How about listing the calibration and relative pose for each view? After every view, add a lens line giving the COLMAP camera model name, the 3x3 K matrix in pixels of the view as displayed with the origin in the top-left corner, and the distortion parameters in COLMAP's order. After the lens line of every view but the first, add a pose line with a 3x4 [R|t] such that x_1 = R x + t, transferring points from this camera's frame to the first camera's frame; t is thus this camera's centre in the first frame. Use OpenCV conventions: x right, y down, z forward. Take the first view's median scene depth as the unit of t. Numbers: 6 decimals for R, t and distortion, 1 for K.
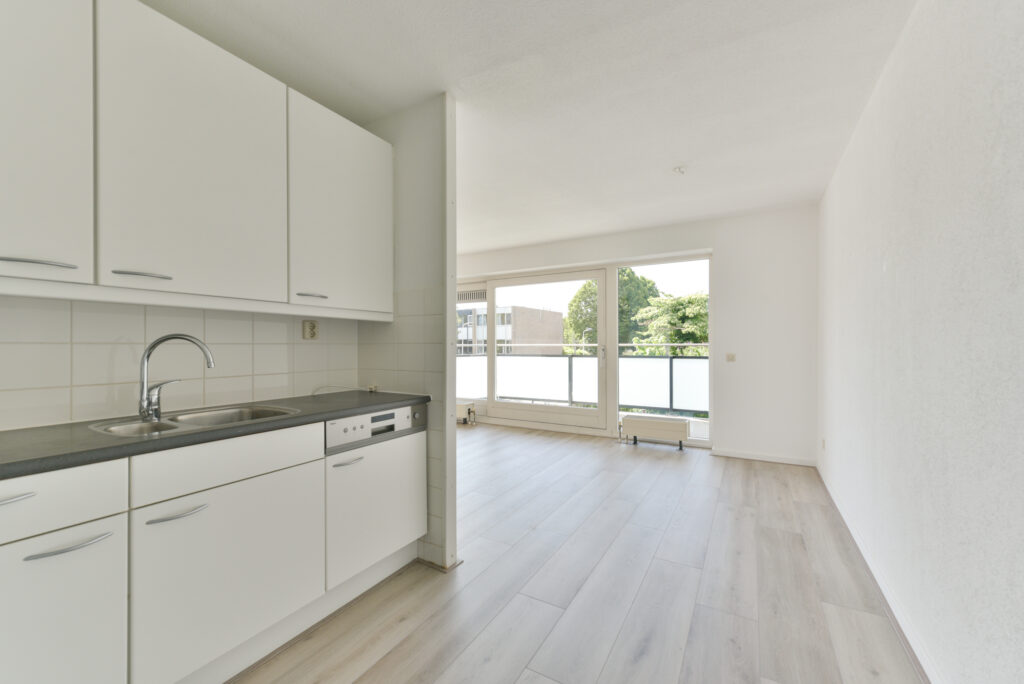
lens RADIAL K [[405.2, 0, 523.6], [0, 405.2, 340.7], [0, 0, 1]] dist [-0.013150, 0.000005]
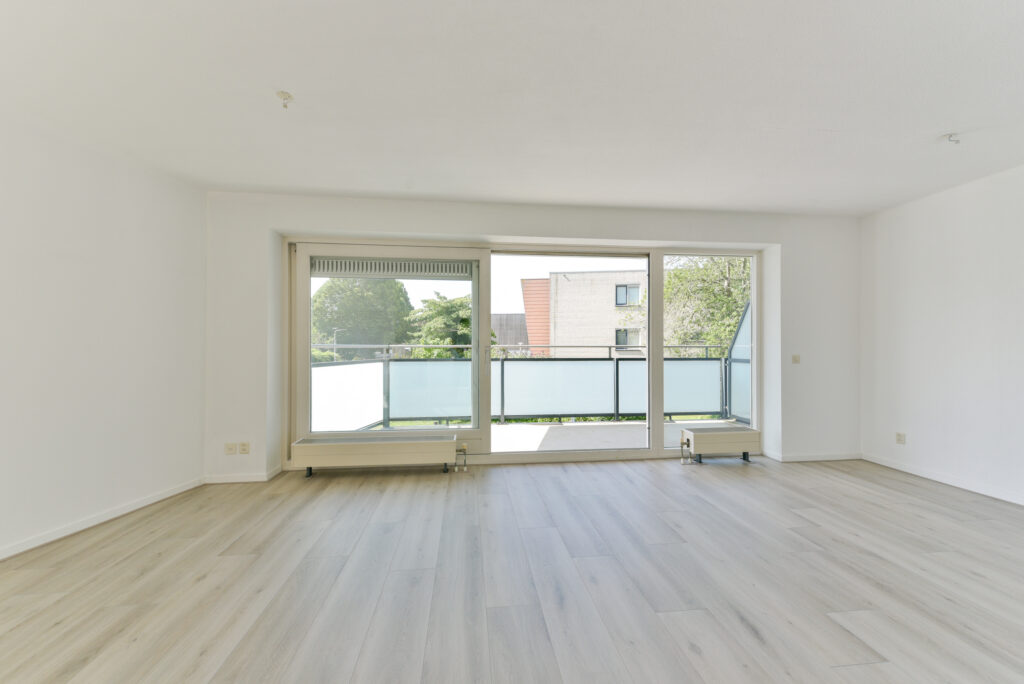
lens RADIAL K [[403.0, 0, 512.0], [0, 403.0, 342.0], [0, 0, 1]] dist [0.001224, 0.000065]
pose [[0.809613, 0.005228, 0.586940, -0.280467], [-0.004695, 0.999986, -0.002430, 0.003417], [-0.586945, -0.000788, 0.809626, 0.282889]]
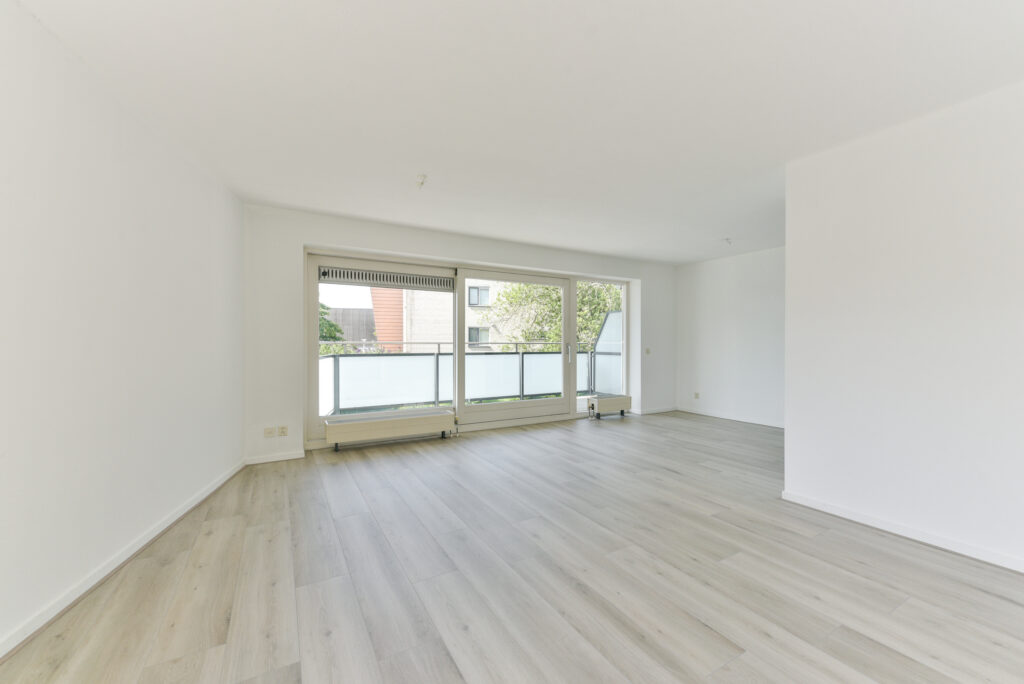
lens RADIAL K [[403.0, 0, 512.0], [0, 403.0, 342.0], [0, 0, 1]] dist [0.001224, 0.000065]
pose [[0.508167, 0.002060, 0.861256, -0.511730], [-0.008880, 0.999957, 0.002847, 0.003558], [-0.861213, -0.009095, 0.508163, 0.302750]]
